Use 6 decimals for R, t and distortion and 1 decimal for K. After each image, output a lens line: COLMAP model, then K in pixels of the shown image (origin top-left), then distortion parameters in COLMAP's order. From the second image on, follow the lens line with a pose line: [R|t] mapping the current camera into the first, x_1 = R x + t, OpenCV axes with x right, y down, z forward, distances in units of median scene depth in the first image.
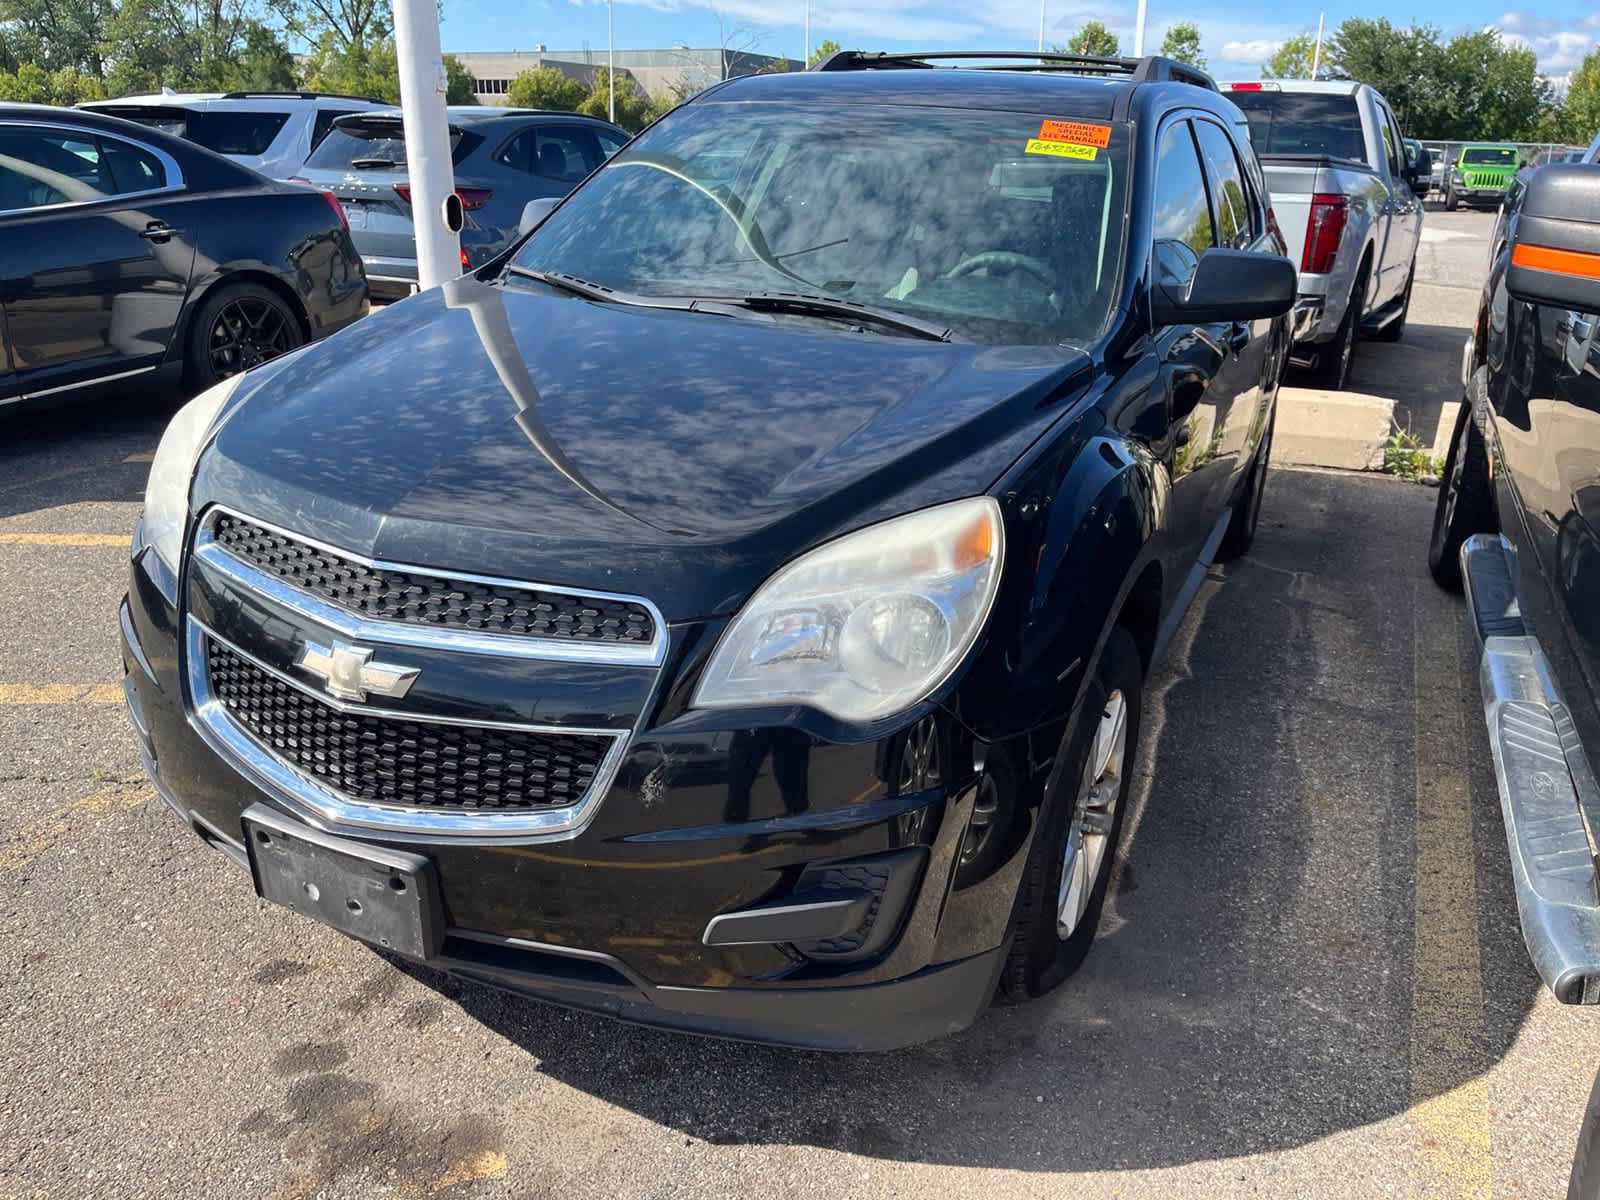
lens RADIAL K [[1188.1, 0, 800.0], [0, 1188.1, 600.0], [0, 0, 1]] dist [0.062407, -0.096554]
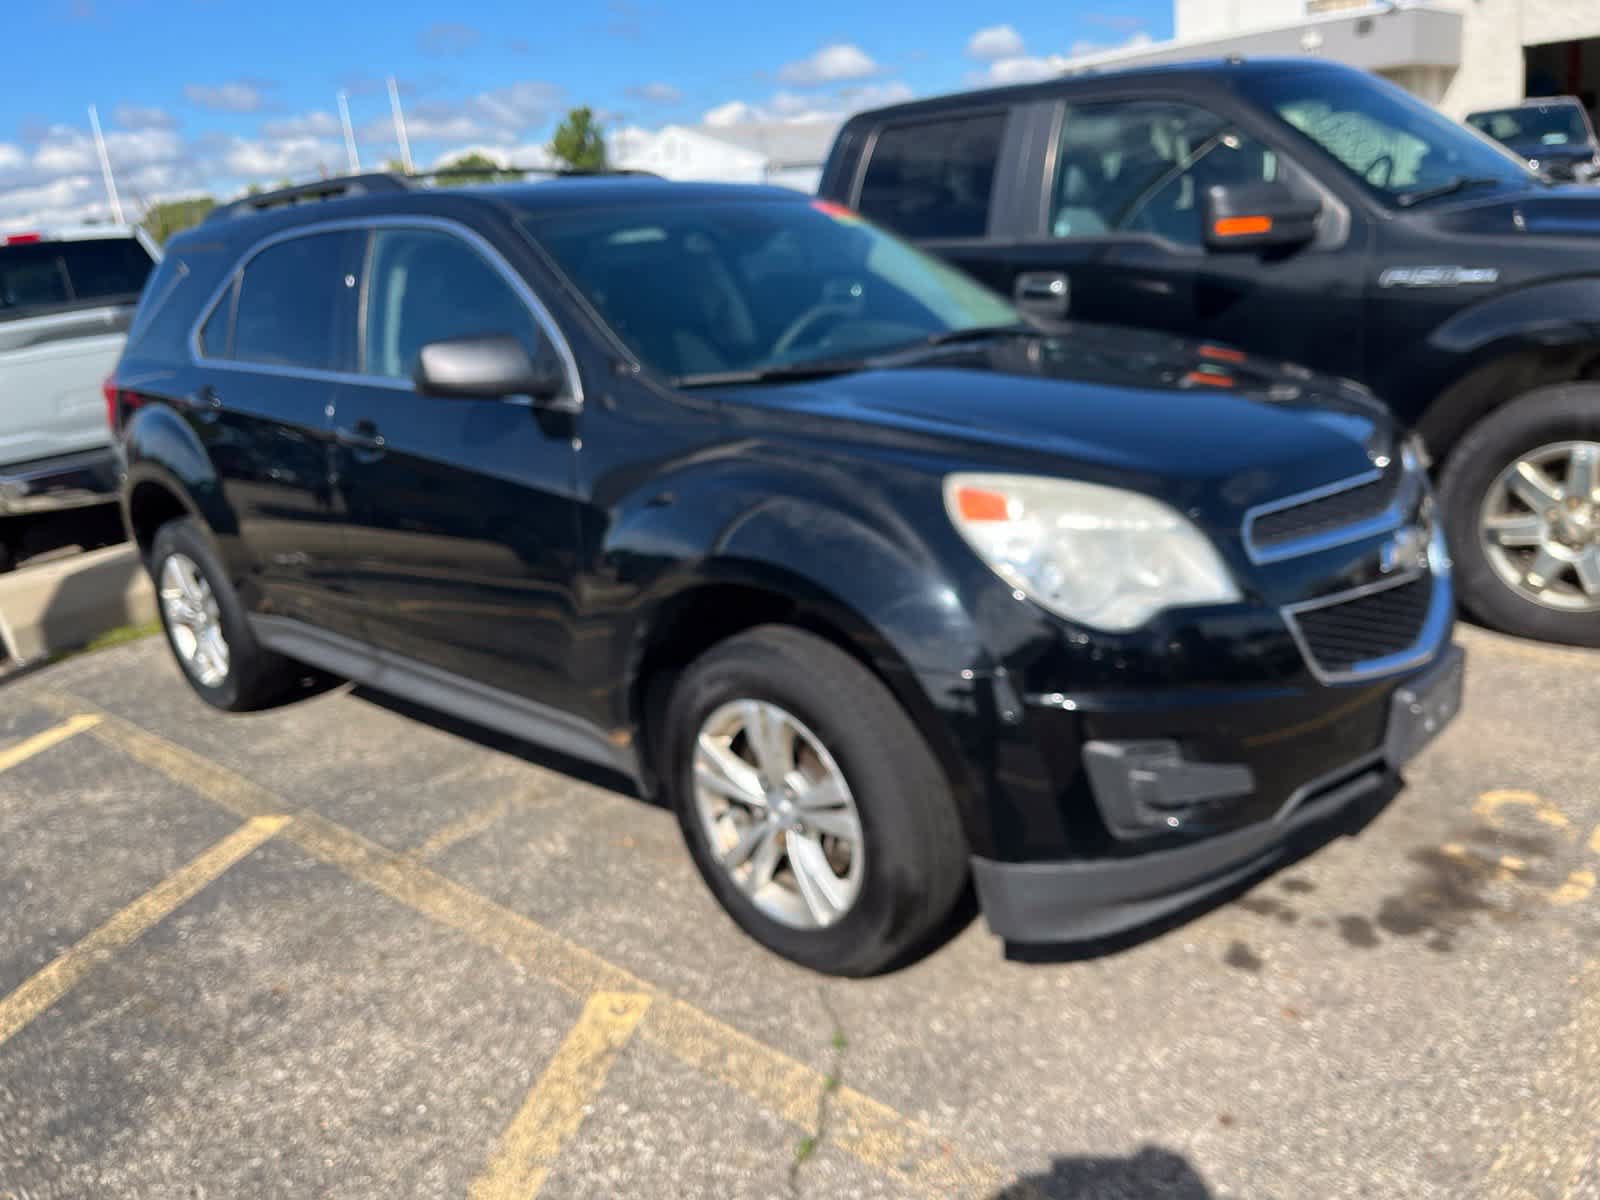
lens RADIAL K [[1188.1, 0, 800.0], [0, 1188.1, 600.0], [0, 0, 1]] dist [0.062407, -0.096554]
pose [[0.310171, -0.315077, 0.896951, -1.295522], [0.427360, 0.888990, 0.164497, -0.290060], [-0.849210, 0.332299, 0.410390, 0.729338]]
